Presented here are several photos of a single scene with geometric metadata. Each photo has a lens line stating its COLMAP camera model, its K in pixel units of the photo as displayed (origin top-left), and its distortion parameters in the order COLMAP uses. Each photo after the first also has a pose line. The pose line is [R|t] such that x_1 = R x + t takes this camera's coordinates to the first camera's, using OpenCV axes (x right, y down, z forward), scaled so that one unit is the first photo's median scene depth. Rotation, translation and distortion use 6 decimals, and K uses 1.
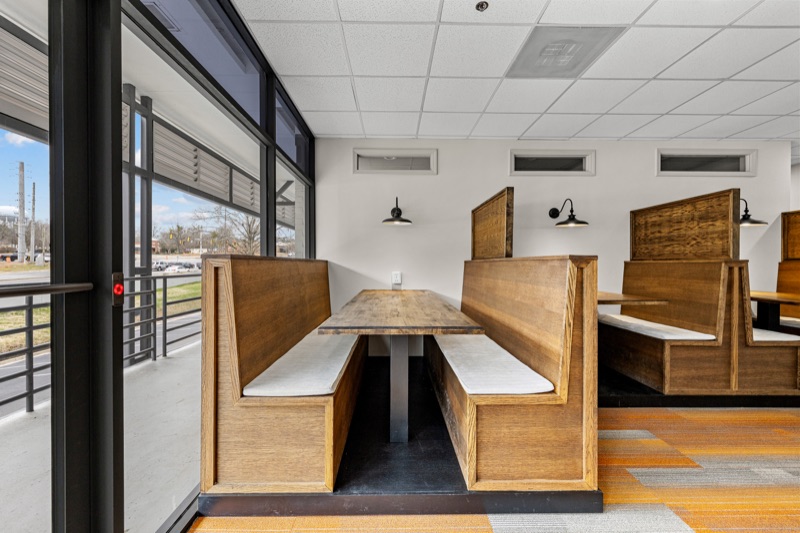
lens RADIAL K [[337.1, 0, 396.6], [0, 337.1, 265.5], [0, 0, 1]] dist [0.001826, -0.000191]
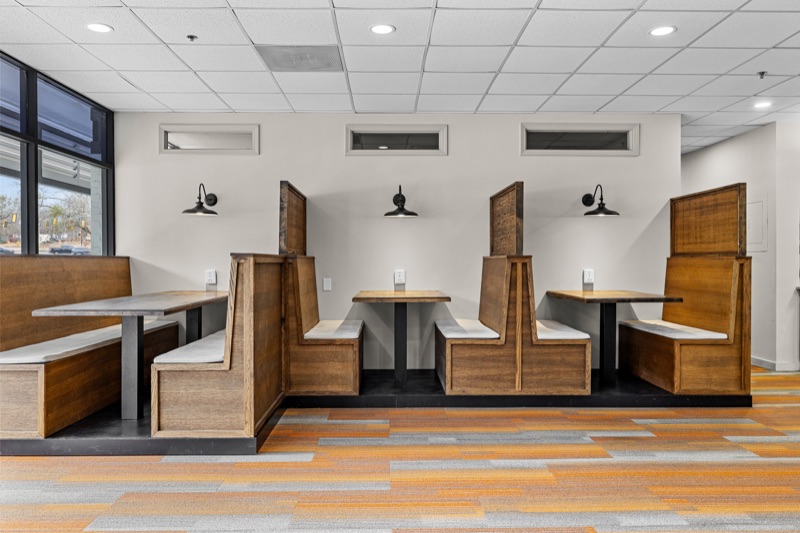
lens RADIAL K [[611.6, 0, 399.4], [0, 611.6, 264.9], [0, 0, 1]] dist [-0.001925, 0.002563]
pose [[0.999991, -0.001969, 0.003702, 0.663808], [0.001961, 0.999996, 0.002147, 0.005815], [-0.003706, -0.002140, 0.999991, -0.764282]]
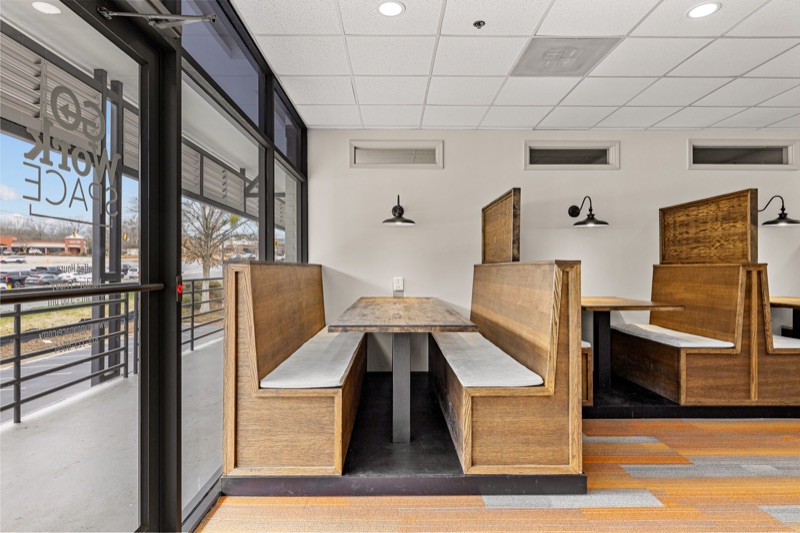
lens RADIAL K [[448.4, 0, 396.4], [0, 448.4, 265.4], [0, 0, 1]] dist [-0.000255, 0.000145]
pose [[0.999993, -0.002126, -0.003131, -0.002016], [0.002090, 0.999930, -0.011606, 0.001334], [0.003156, 0.011599, 0.999928, -0.273531]]
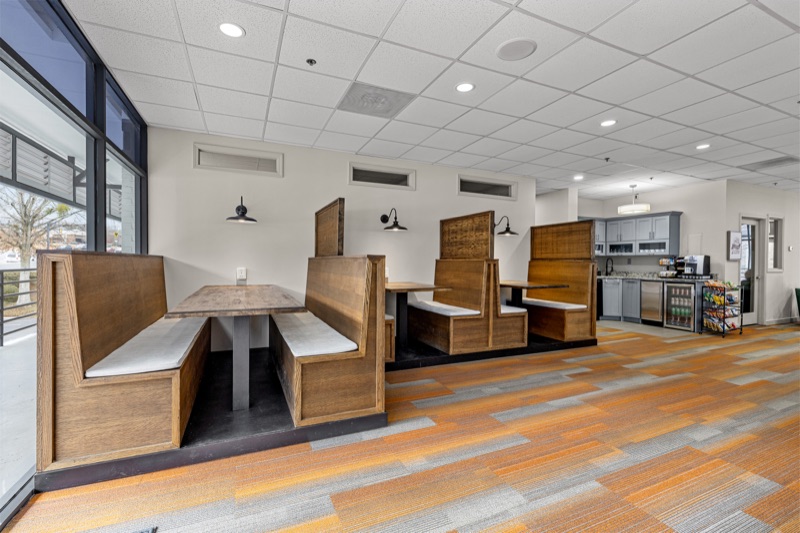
lens RADIAL K [[356.7, 0, 399.4], [0, 356.7, 265.8], [0, 0, 1]] dist [-0.007086, 0.002010]
pose [[0.918445, 0.001346, 0.395547, 0.017186], [-0.004979, 0.999954, 0.008160, 0.001920], [-0.395518, -0.009464, 0.918409, -0.275242]]
